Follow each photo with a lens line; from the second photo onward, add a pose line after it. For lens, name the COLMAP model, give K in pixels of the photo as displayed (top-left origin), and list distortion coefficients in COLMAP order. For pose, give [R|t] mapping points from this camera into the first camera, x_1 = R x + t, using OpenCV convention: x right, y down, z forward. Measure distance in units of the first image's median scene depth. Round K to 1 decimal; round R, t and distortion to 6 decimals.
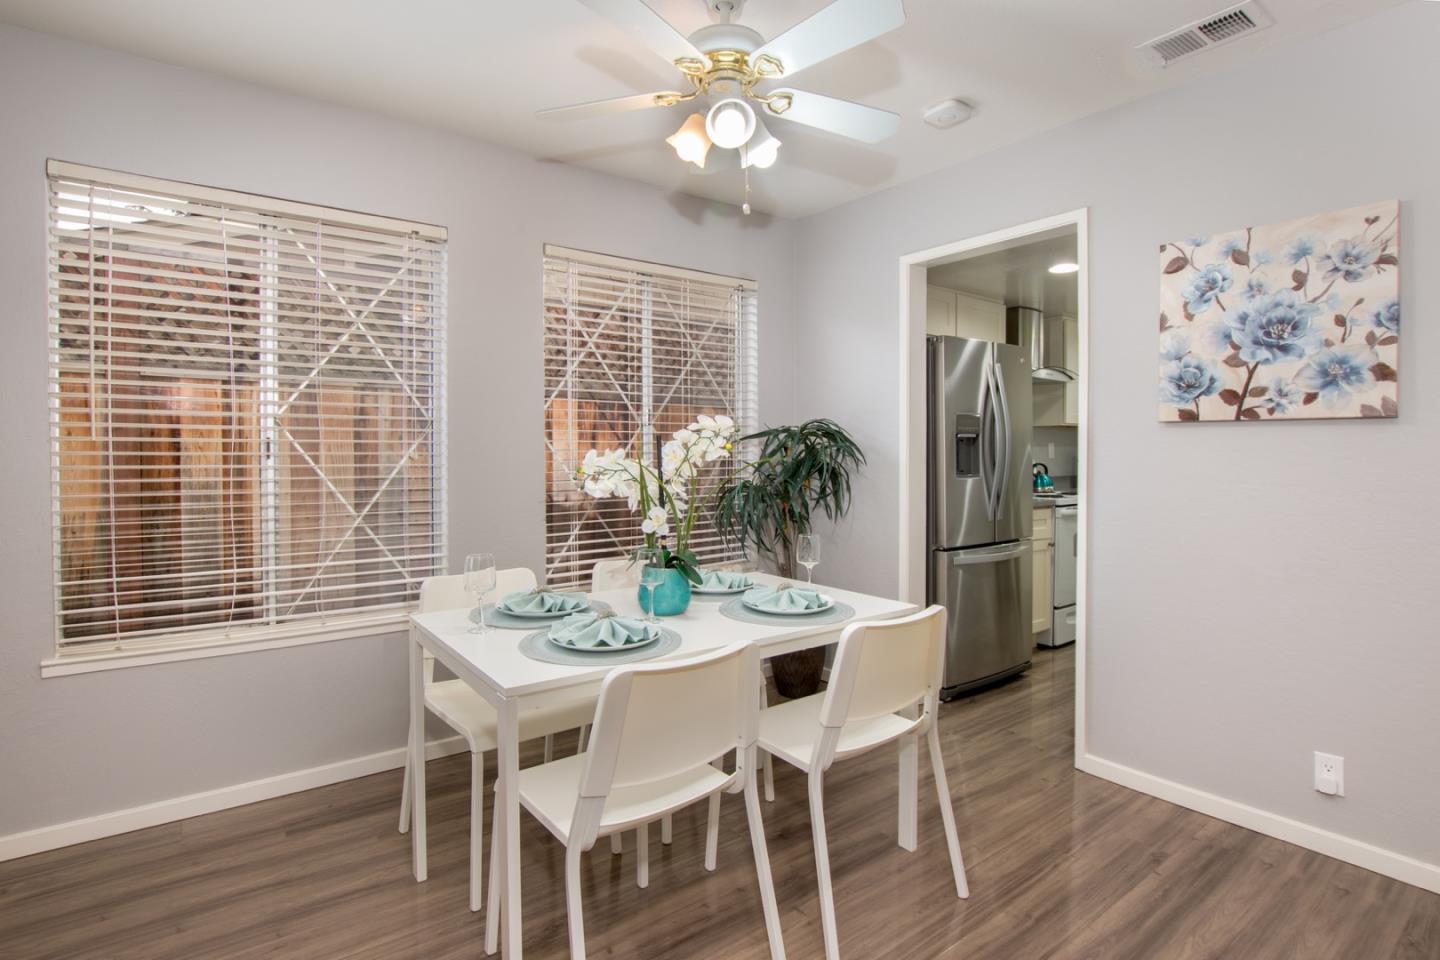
lens RADIAL K [[683.1, 0, 728.0], [0, 683.1, 467.9], [0, 0, 1]] dist [-0.013710, 0.000040]
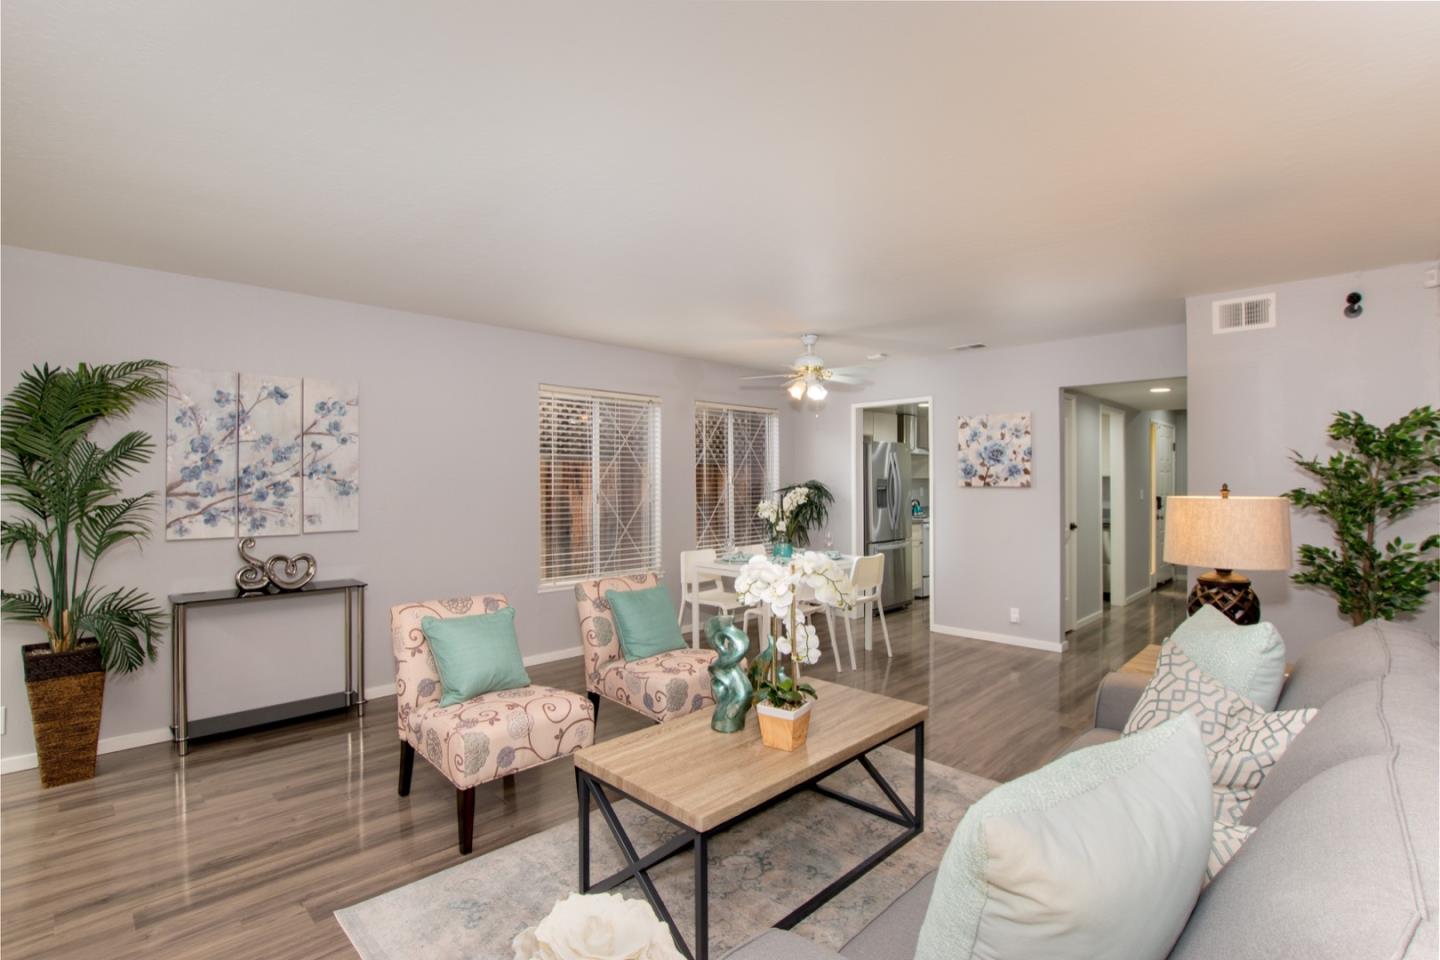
lens RADIAL K [[683.1, 0, 715.0], [0, 683.1, 486.7], [0, 0, 1]] dist [-0.013710, 0.000040]
pose [[0.990455, -0.005824, 0.137715, -0.629348], [0.007342, 0.999918, -0.010513, -0.046568], [-0.137643, 0.011424, 0.990416, -1.428508]]
